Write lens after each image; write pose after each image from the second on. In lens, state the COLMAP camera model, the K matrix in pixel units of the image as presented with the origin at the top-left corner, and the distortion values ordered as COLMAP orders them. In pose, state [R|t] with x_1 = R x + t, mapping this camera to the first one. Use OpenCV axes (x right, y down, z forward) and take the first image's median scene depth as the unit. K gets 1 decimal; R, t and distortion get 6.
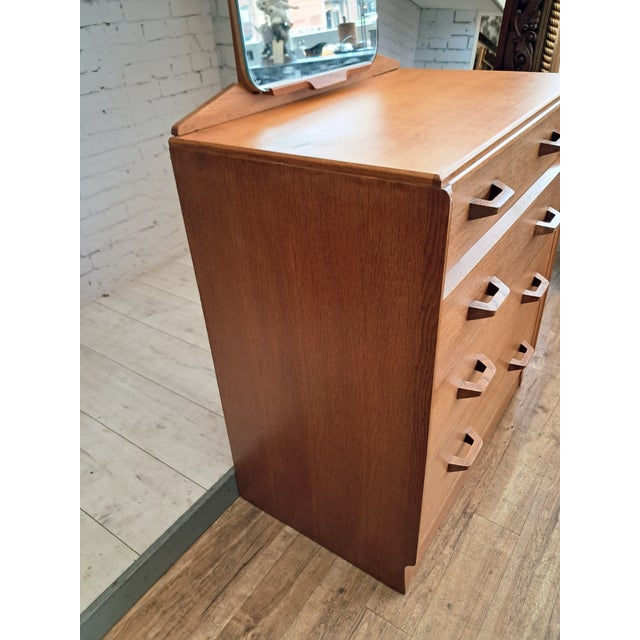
lens RADIAL K [[508.4, 0, 317.8], [0, 508.4, 323.3], [0, 0, 1]] dist [0.032195, -0.053016]
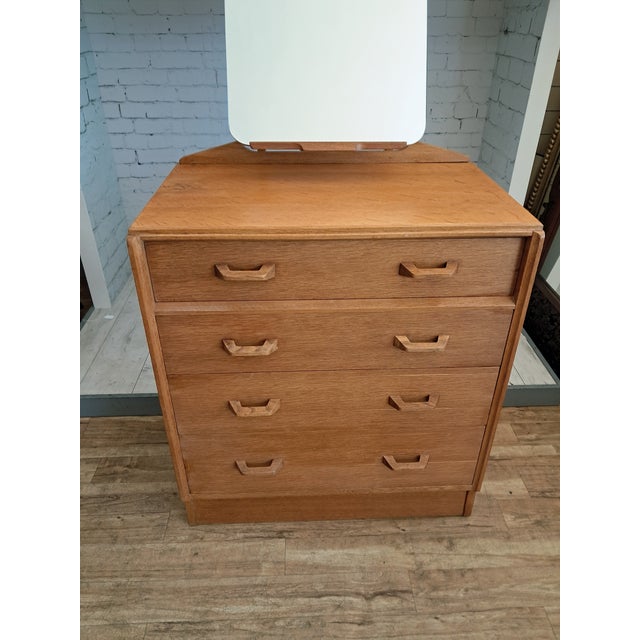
lens RADIAL K [[508.4, 0, 324.6], [0, 508.4, 329.2], [0, 0, 1]] dist [0.032195, -0.053016]
pose [[0.609143, 0.475399, -0.634776, 0.934467], [-0.472264, 0.860464, 0.191229, -0.316668], [0.637112, 0.183296, 0.748659, 0.121212]]
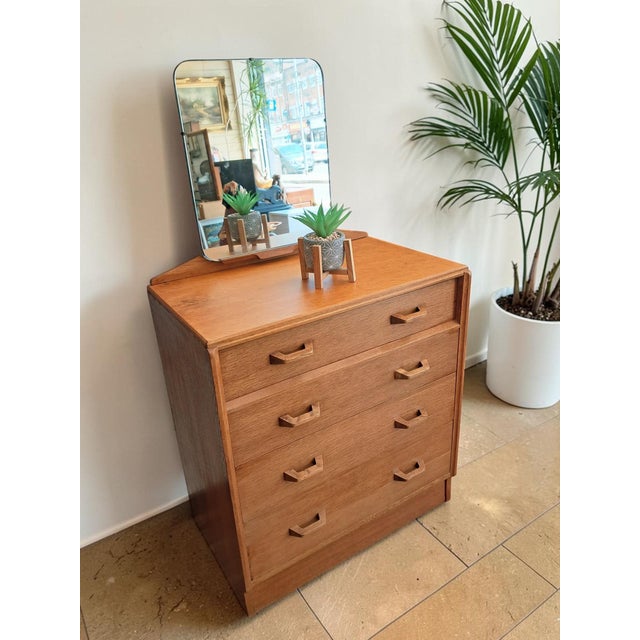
lens RADIAL K [[508.4, 0, 318.4], [0, 508.4, 324.2], [0, 0, 1]] dist [0.032195, -0.053016]
pose [[0.923215, 0.166591, -0.346296, 0.646388], [-0.212297, 0.972253, -0.098260, -0.130876], [0.320318, 0.164233, 0.932965, -0.323182]]
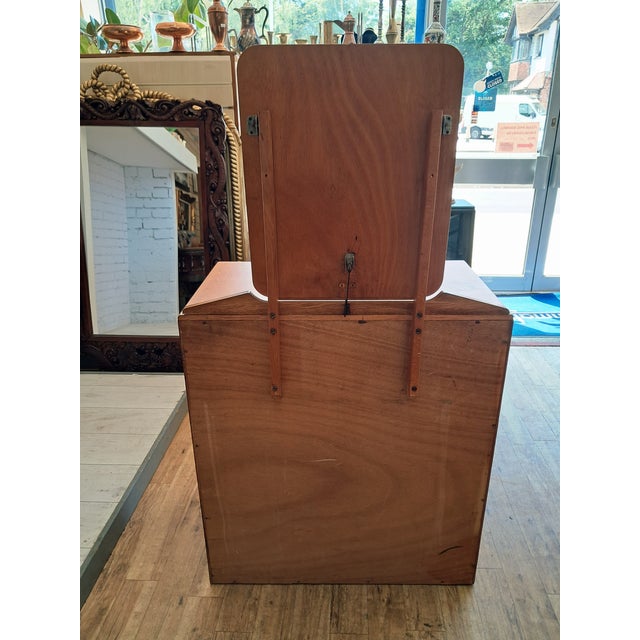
lens RADIAL K [[508.4, 0, 324.5], [0, 508.4, 315.4], [0, 0, 1]] dist [0.032195, -0.053016]
pose [[0.841659, -0.156560, 0.516817, -0.214581], [0.260600, 0.955990, -0.134798, 0.013978], [-0.472968, 0.248136, 0.845417, -0.447466]]
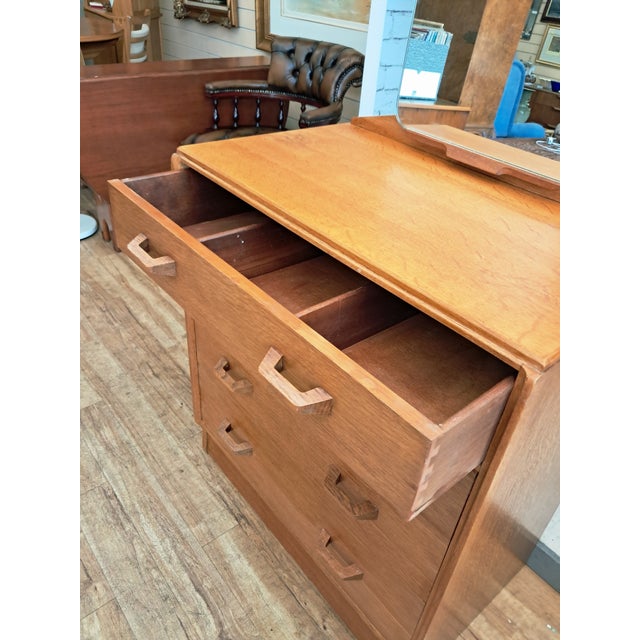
lens RADIAL K [[508.4, 0, 319.8], [0, 508.4, 328.2], [0, 0, 1]] dist [0.032195, -0.053016]
pose [[-0.265678, 0.591322, -0.761415, 0.906508], [-0.586060, 0.528044, 0.614576, -0.660509], [0.765473, 0.609514, 0.206261, 0.709635]]
